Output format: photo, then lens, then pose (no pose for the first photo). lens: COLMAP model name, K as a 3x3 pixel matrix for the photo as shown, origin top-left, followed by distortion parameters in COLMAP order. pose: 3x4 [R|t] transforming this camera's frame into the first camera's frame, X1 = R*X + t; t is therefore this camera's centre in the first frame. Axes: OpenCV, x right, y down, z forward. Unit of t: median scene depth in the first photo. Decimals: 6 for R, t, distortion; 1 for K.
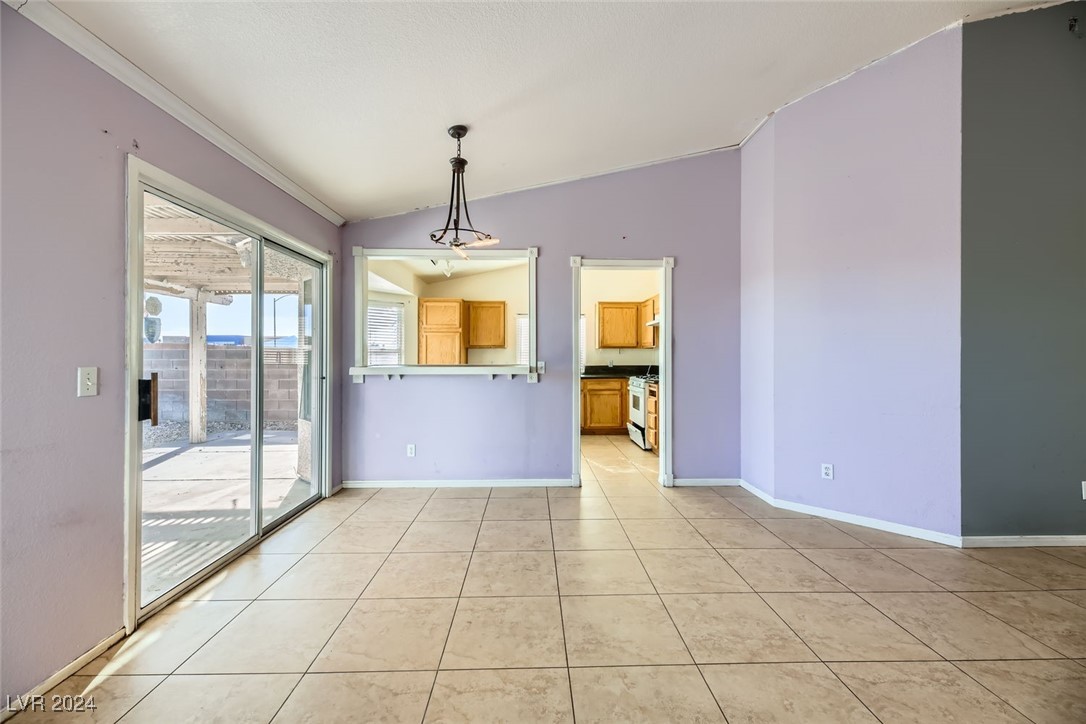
lens RADIAL K [[435.0, 0, 542.6], [0, 435.0, 357.2], [0, 0, 1]] dist [0.015749, -0.003311]
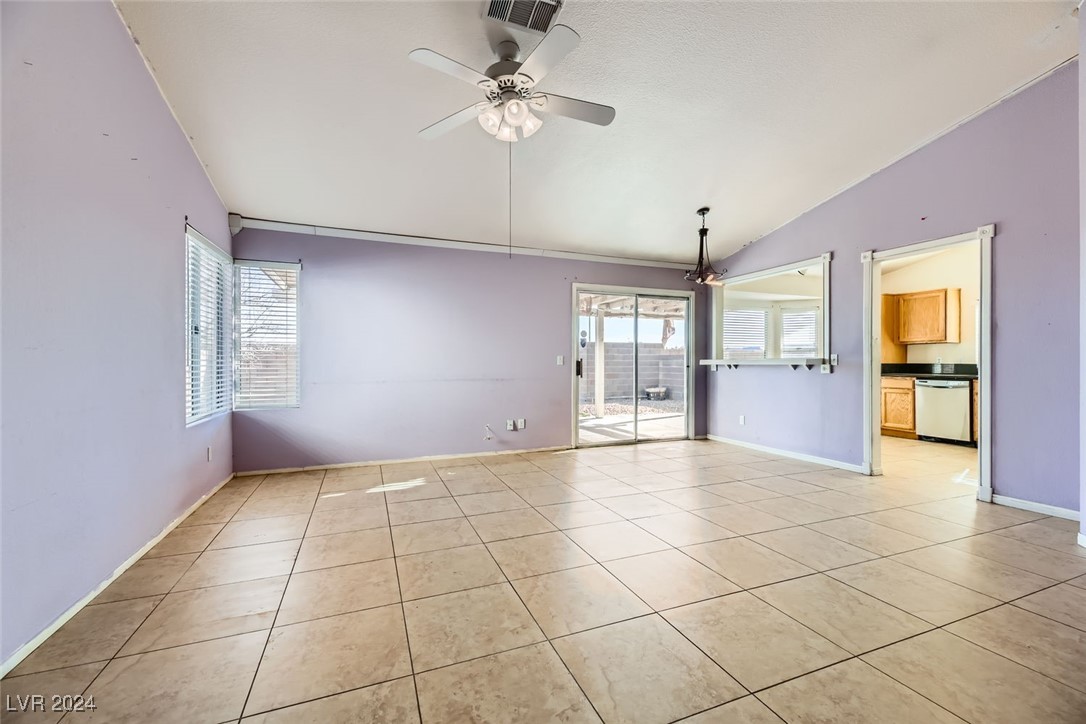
lens RADIAL K [[435.0, 0, 542.2], [0, 435.0, 365.1], [0, 0, 1]] dist [0.015749, -0.003311]
pose [[0.354003, 0.004188, -0.935235, 0.783334], [0.001154, 0.999987, 0.004915, 0.031552], [0.935243, -0.002819, 0.353994, -0.092475]]
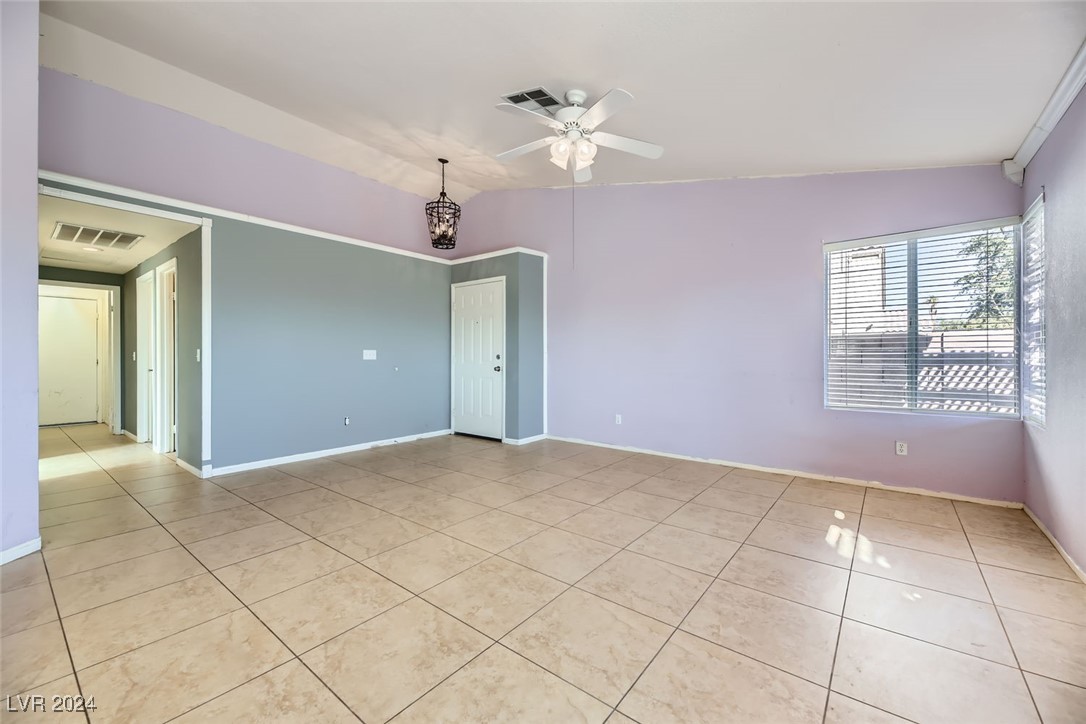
lens RADIAL K [[435.0, 0, 538.1], [0, 435.0, 360.6], [0, 0, 1]] dist [0.015749, -0.003311]
pose [[-0.757088, -0.003896, 0.653302, -0.269556], [0.001089, 0.999973, 0.007225, 0.031995], [-0.653312, 0.006181, -0.757063, 0.699505]]
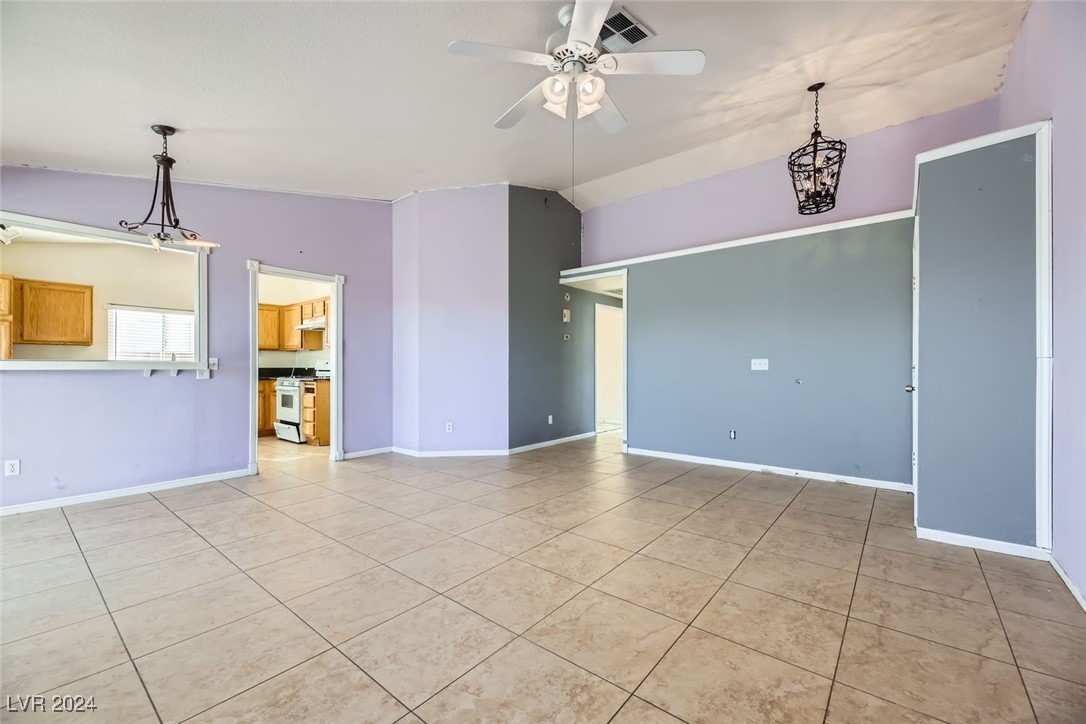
lens RADIAL K [[435.0, 0, 540.3], [0, 435.0, 368.6], [0, 0, 1]] dist [0.015749, -0.003311]
pose [[0.658000, -0.002172, 0.753015, -0.273824], [-0.001054, 0.999992, 0.003805, 0.030490], [-0.753017, -0.003297, 0.657993, -0.248627]]
